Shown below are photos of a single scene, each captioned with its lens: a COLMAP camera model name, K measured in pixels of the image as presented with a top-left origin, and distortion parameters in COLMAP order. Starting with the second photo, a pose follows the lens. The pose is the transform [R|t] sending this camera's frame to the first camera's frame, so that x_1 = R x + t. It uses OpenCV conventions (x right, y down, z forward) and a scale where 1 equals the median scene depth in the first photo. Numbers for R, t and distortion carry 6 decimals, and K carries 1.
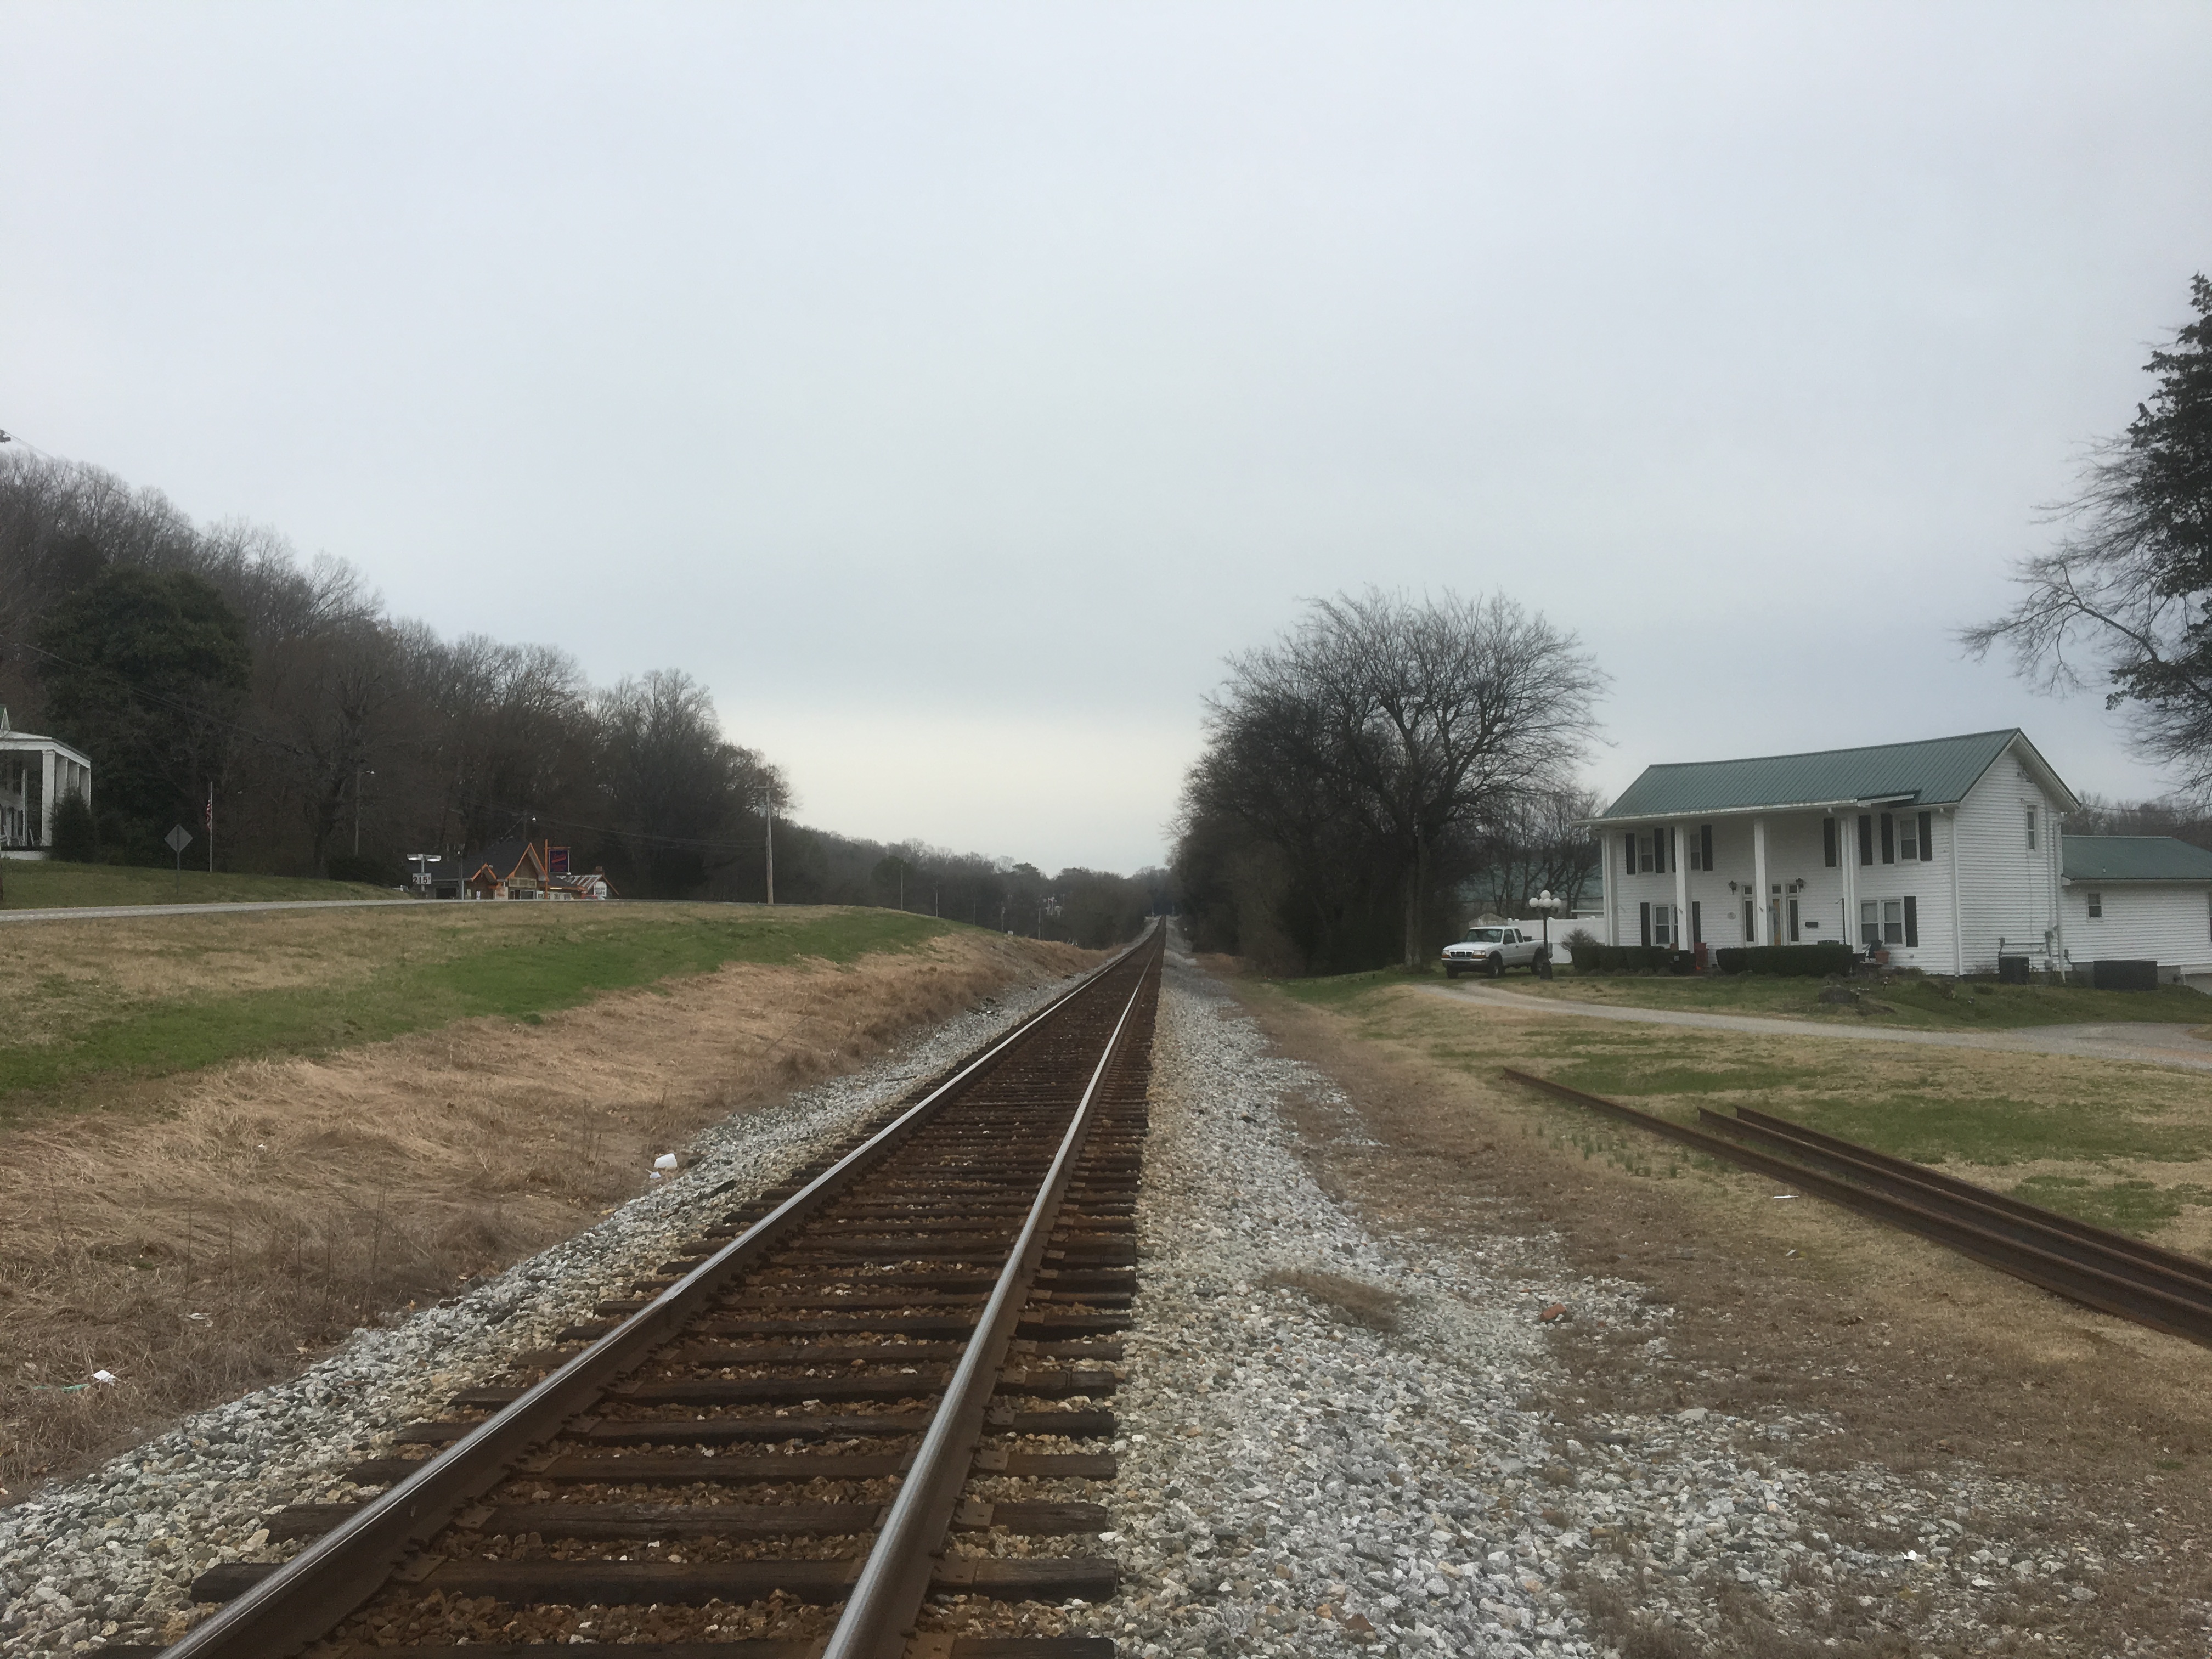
lens RADIAL K [[1871.3, 0, 1121.2], [0, 1871.3, 847.4], [0, 0, 1]] dist [0.083455, -0.114398]
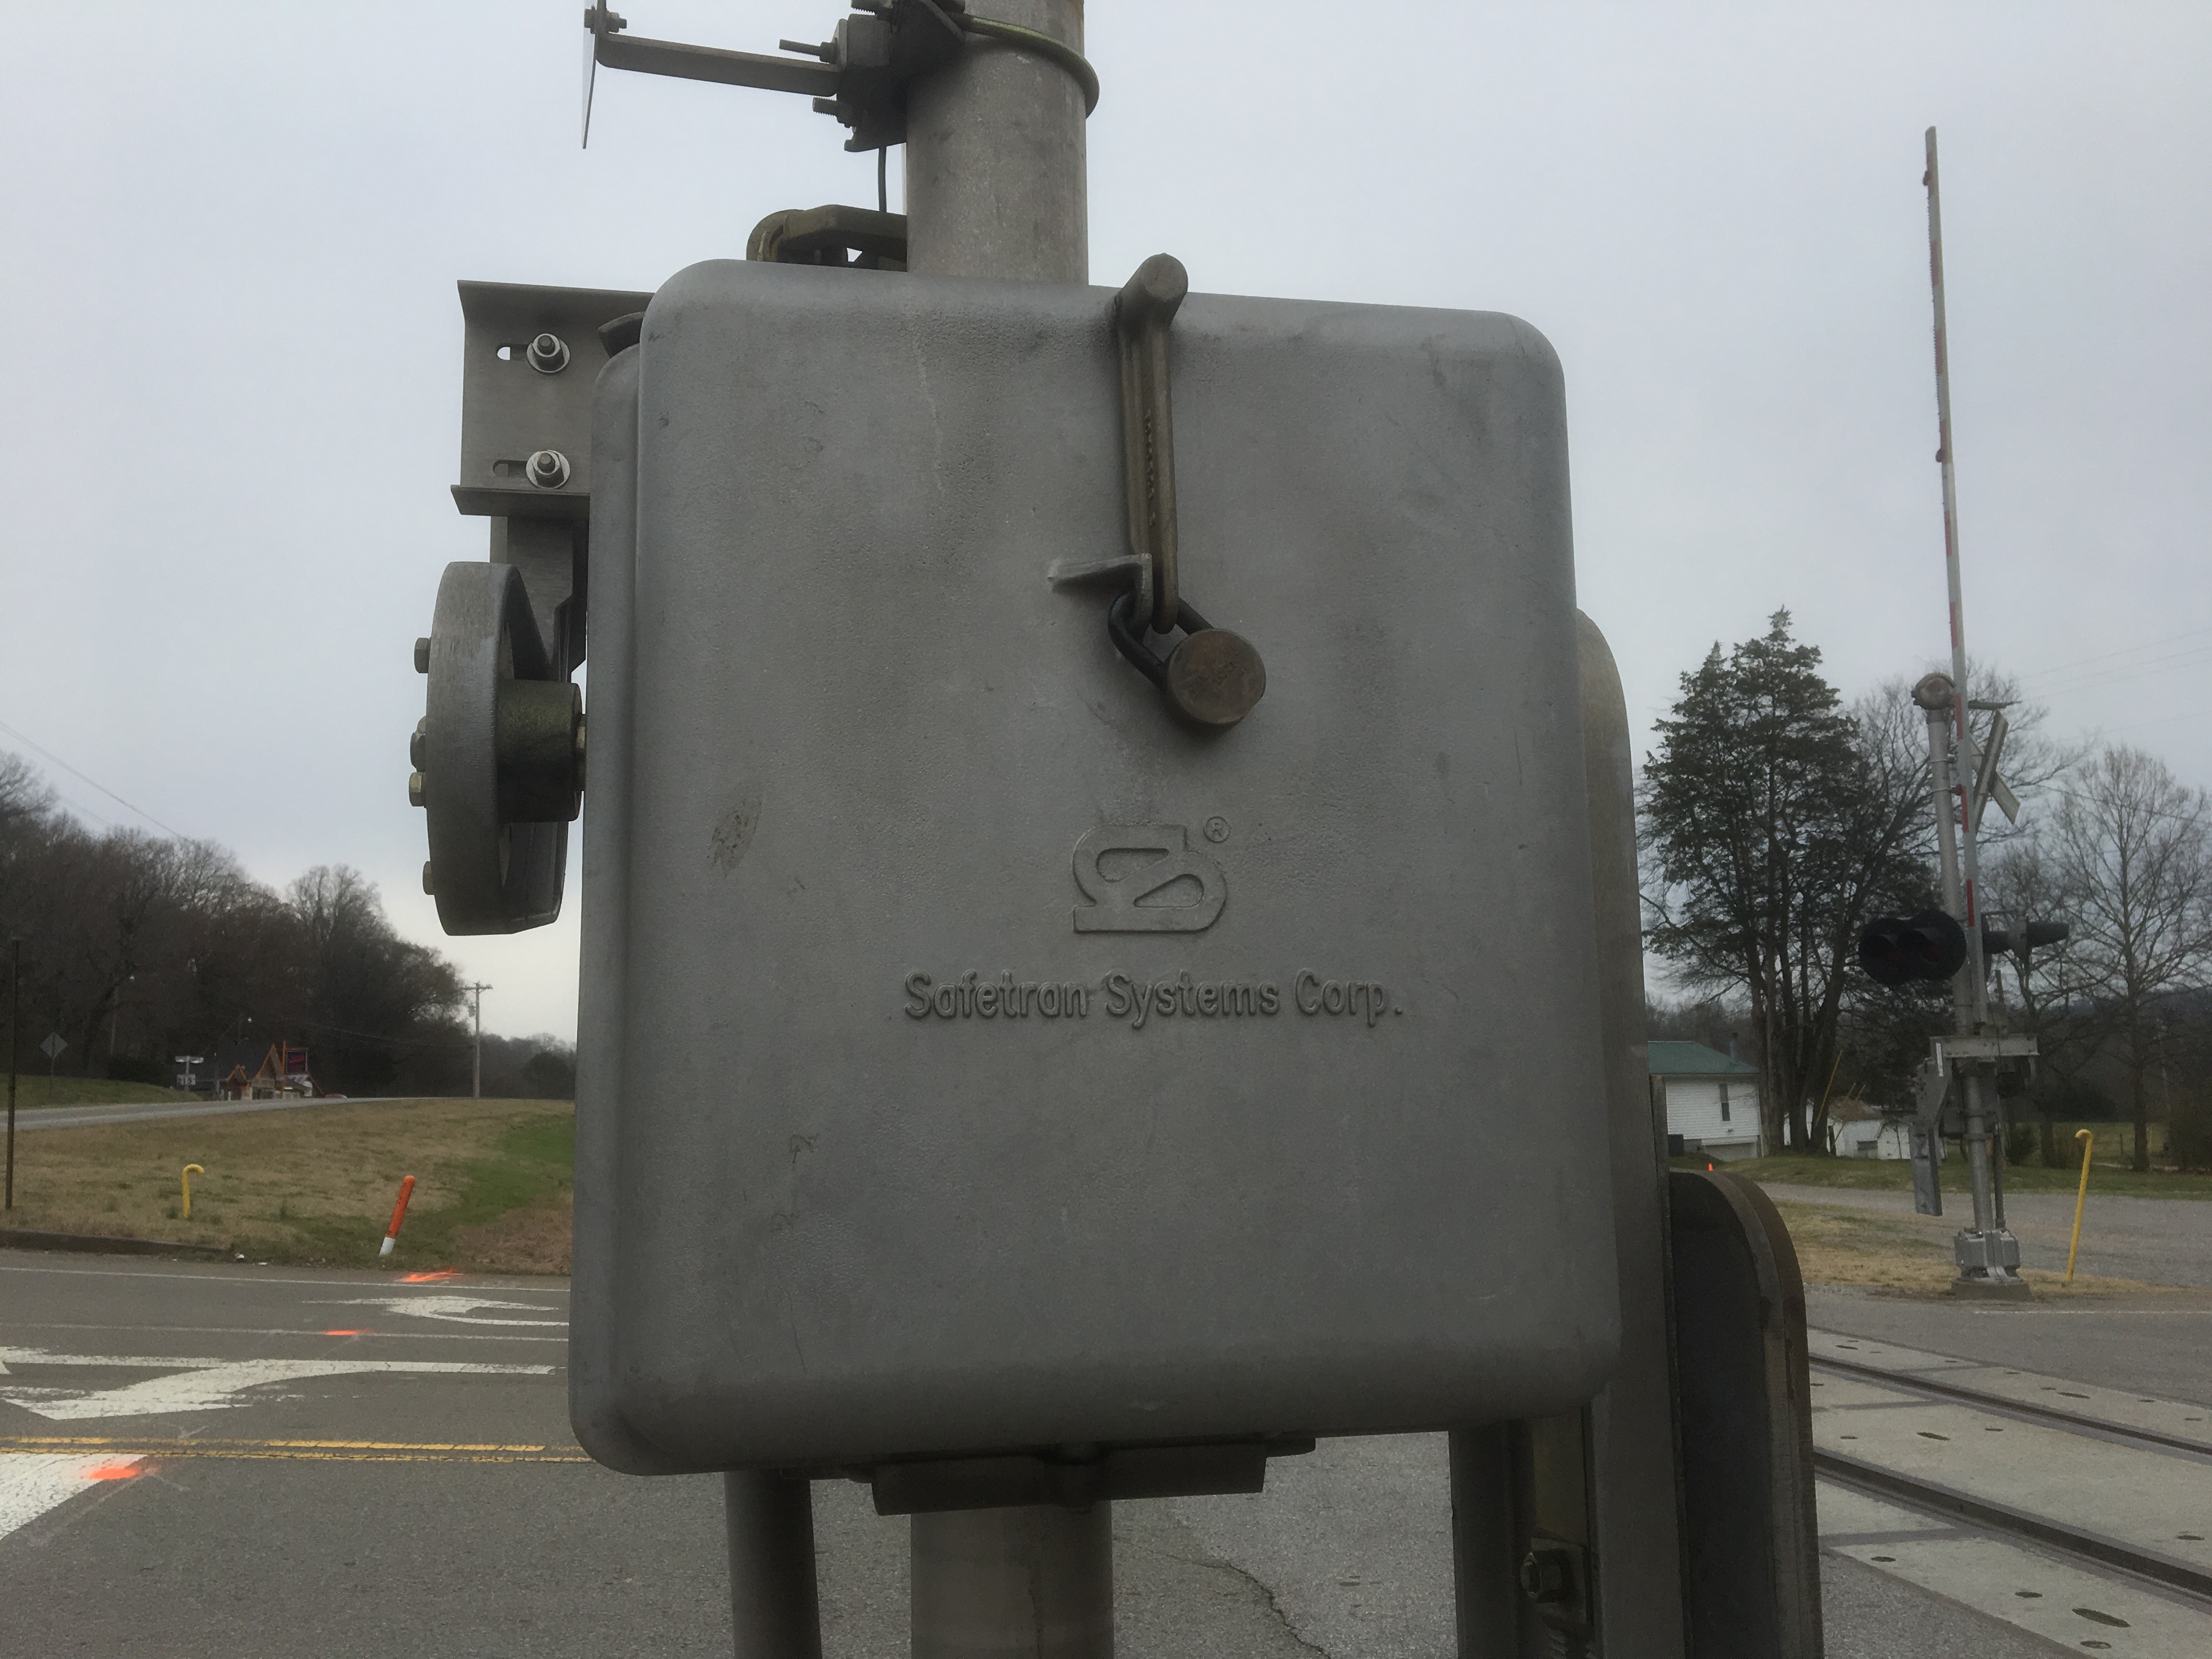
lens RADIAL K [[1871.3, 0, 1101.7], [0, 1871.3, 824.6], [0, 0, 1]] dist [0.083455, -0.114398]
pose [[0.982838, 0.020516, 0.183327, -0.141581], [0.000543, 0.993470, -0.114089, -0.008608], [-0.184471, 0.112231, 0.976409, -0.324822]]
